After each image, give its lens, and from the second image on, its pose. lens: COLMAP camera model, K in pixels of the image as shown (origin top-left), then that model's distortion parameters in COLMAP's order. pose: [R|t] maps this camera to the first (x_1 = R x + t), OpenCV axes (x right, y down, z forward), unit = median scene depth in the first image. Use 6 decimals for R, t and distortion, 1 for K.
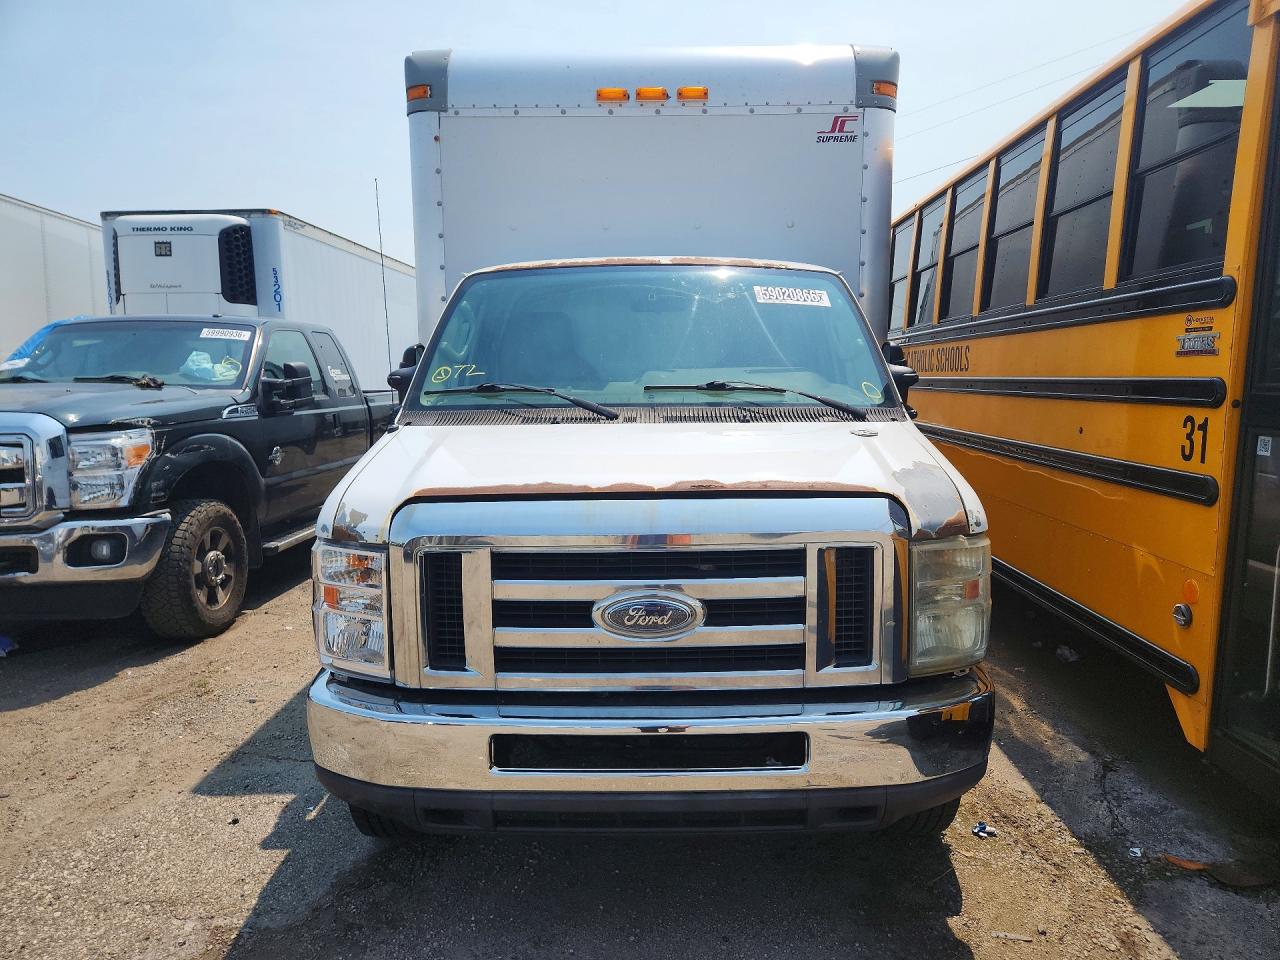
lens RADIAL K [[859.9, 0, 643.3], [0, 859.9, 485.8], [0, 0, 1]] dist [0.050490, -0.028220]
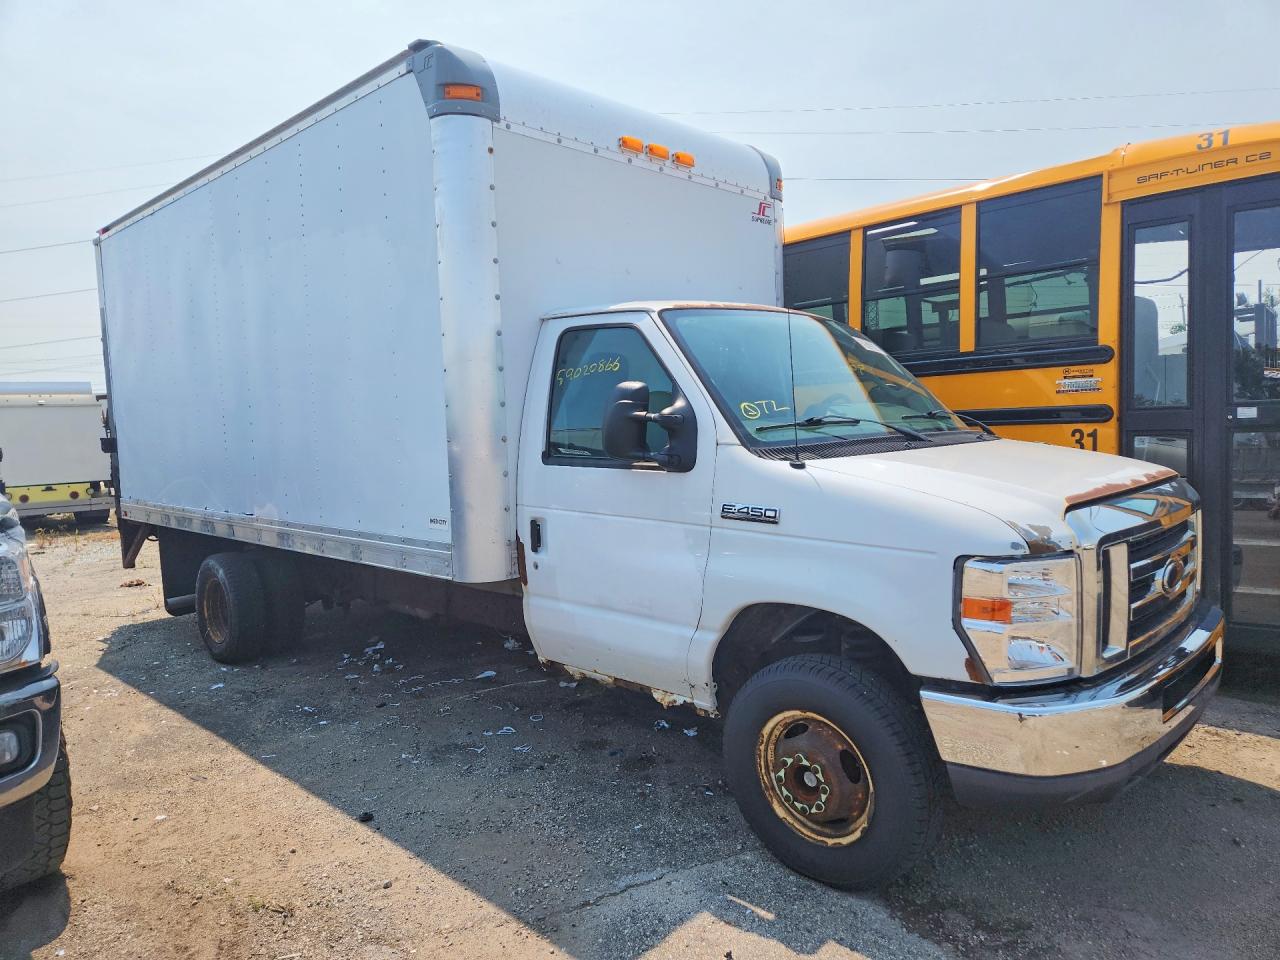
lens RADIAL K [[859.9, 0, 637.3], [0, 859.9, 483.5], [0, 0, 1]] dist [0.050490, -0.028220]
pose [[0.687085, -0.070408, 0.723157, -1.052678], [0.125164, 0.991884, -0.022349, -0.042550], [-0.715715, 0.105869, 0.690322, 0.444144]]
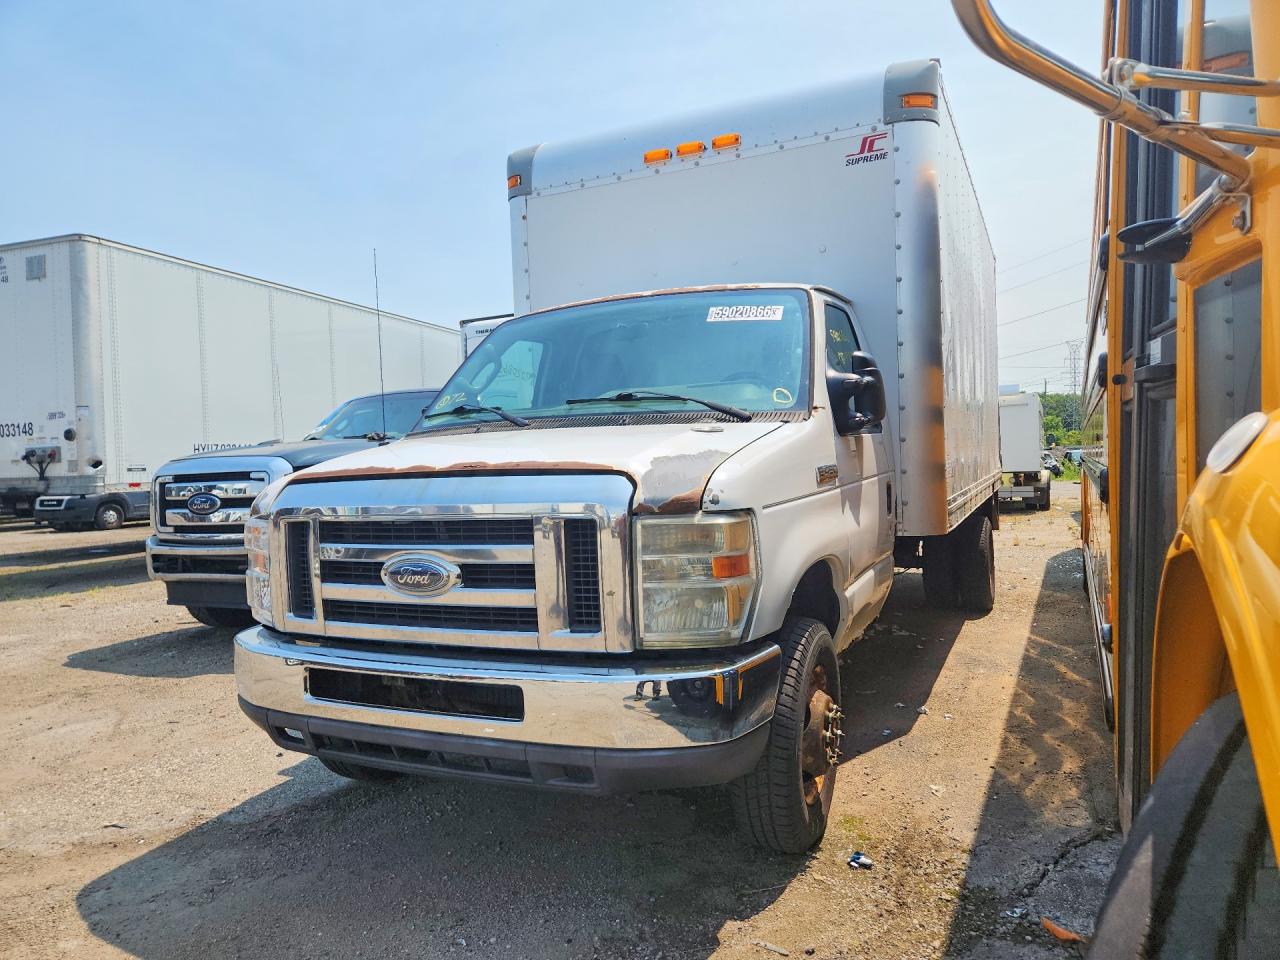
lens RADIAL K [[859.9, 0, 637.9], [0, 859.9, 487.0], [0, 0, 1]] dist [0.050490, -0.028220]
pose [[0.904104, -0.008526, -0.427228, 0.542196], [-0.030082, 0.996051, -0.083536, 0.083119], [0.426253, 0.088377, 0.900277, 0.043874]]
